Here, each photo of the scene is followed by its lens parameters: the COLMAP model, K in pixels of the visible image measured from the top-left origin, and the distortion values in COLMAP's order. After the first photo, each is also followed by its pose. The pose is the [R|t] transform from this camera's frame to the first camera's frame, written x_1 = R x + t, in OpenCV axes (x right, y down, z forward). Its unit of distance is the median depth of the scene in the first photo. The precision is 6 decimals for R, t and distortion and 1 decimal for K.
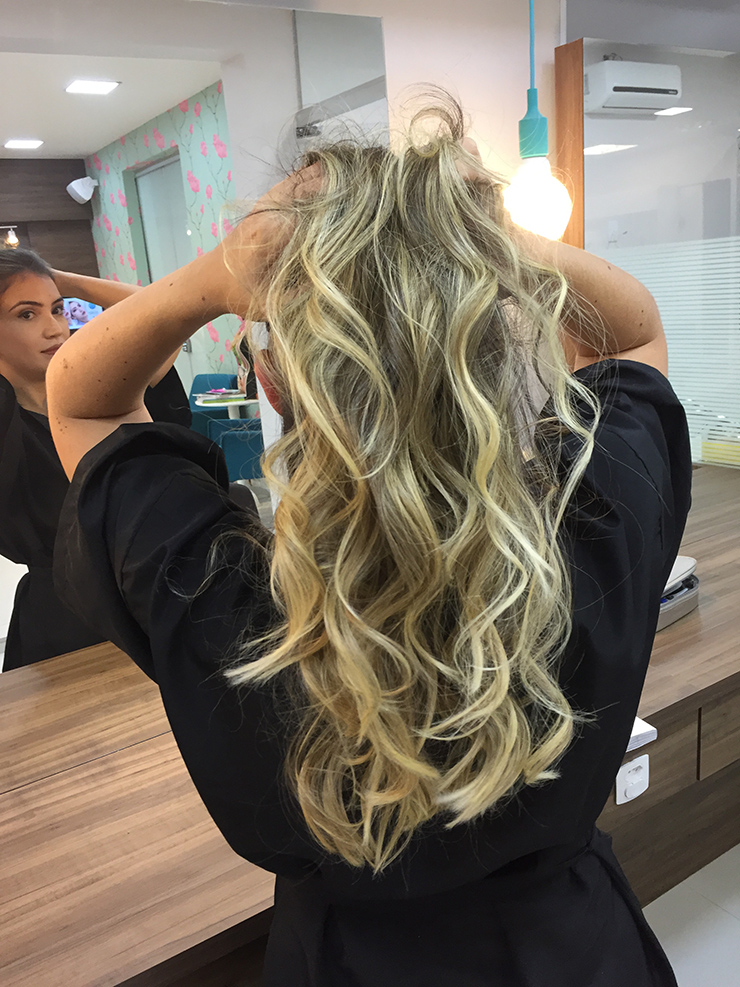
lens RADIAL K [[849.8, 0, 367.9], [0, 849.8, 531.8], [0, 0, 1]] dist [0.059478, -0.080964]
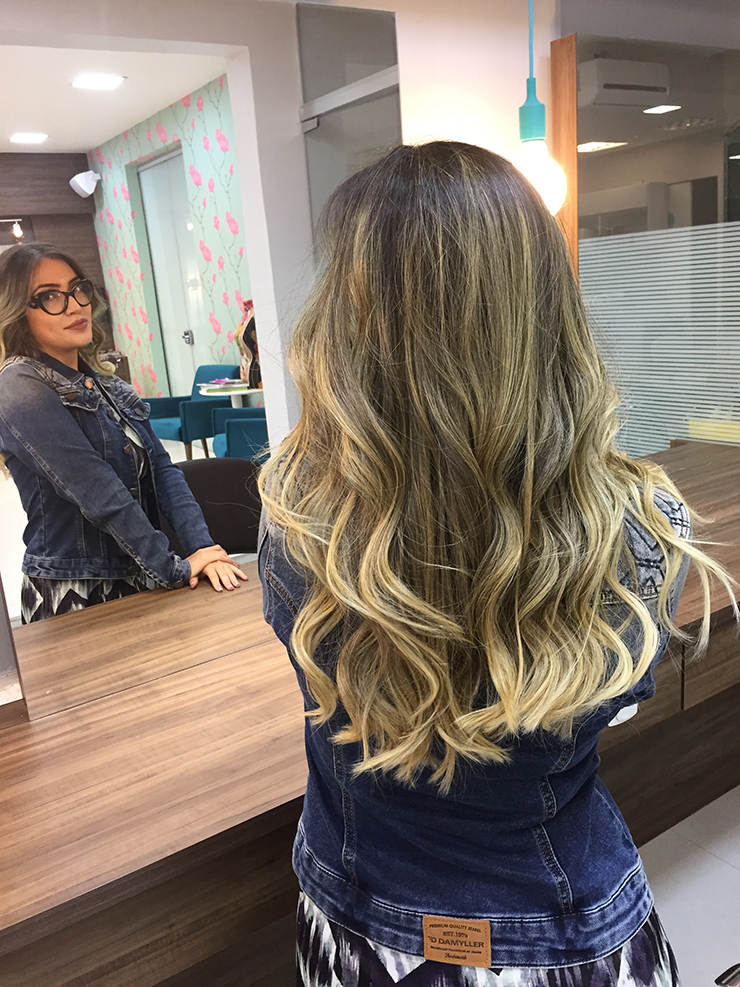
lens RADIAL K [[837.3, 0, 372.0], [0, 837.3, 536.7], [0, 0, 1]] dist [0.081446, -0.119876]
pose [[0.999941, -0.003242, 0.010384, -0.023252], [0.003124, 0.999931, 0.011308, 0.051631], [-0.010420, -0.011275, 0.999882, -0.077892]]
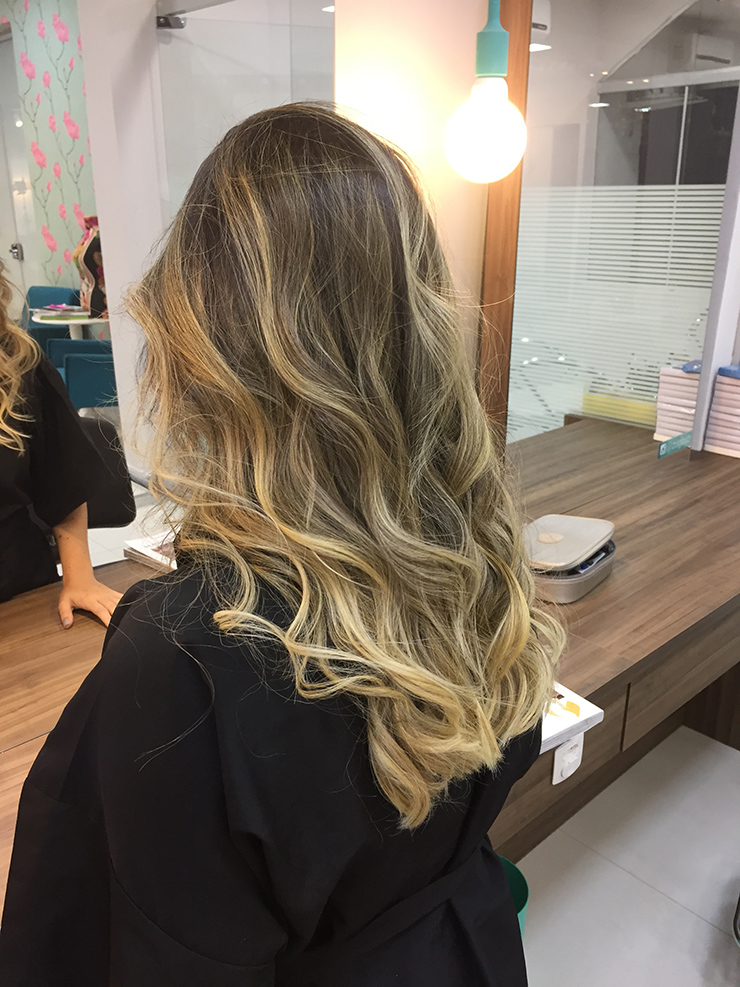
lens RADIAL K [[849.8, 0, 367.9], [0, 849.8, 531.8], [0, 0, 1]] dist [0.059478, -0.080964]
pose [[0.982271, 0.011397, 0.187119, -0.083983], [-0.026565, 0.996540, 0.078753, -0.030281], [-0.185574, -0.082327, 0.979175, 0.107740]]
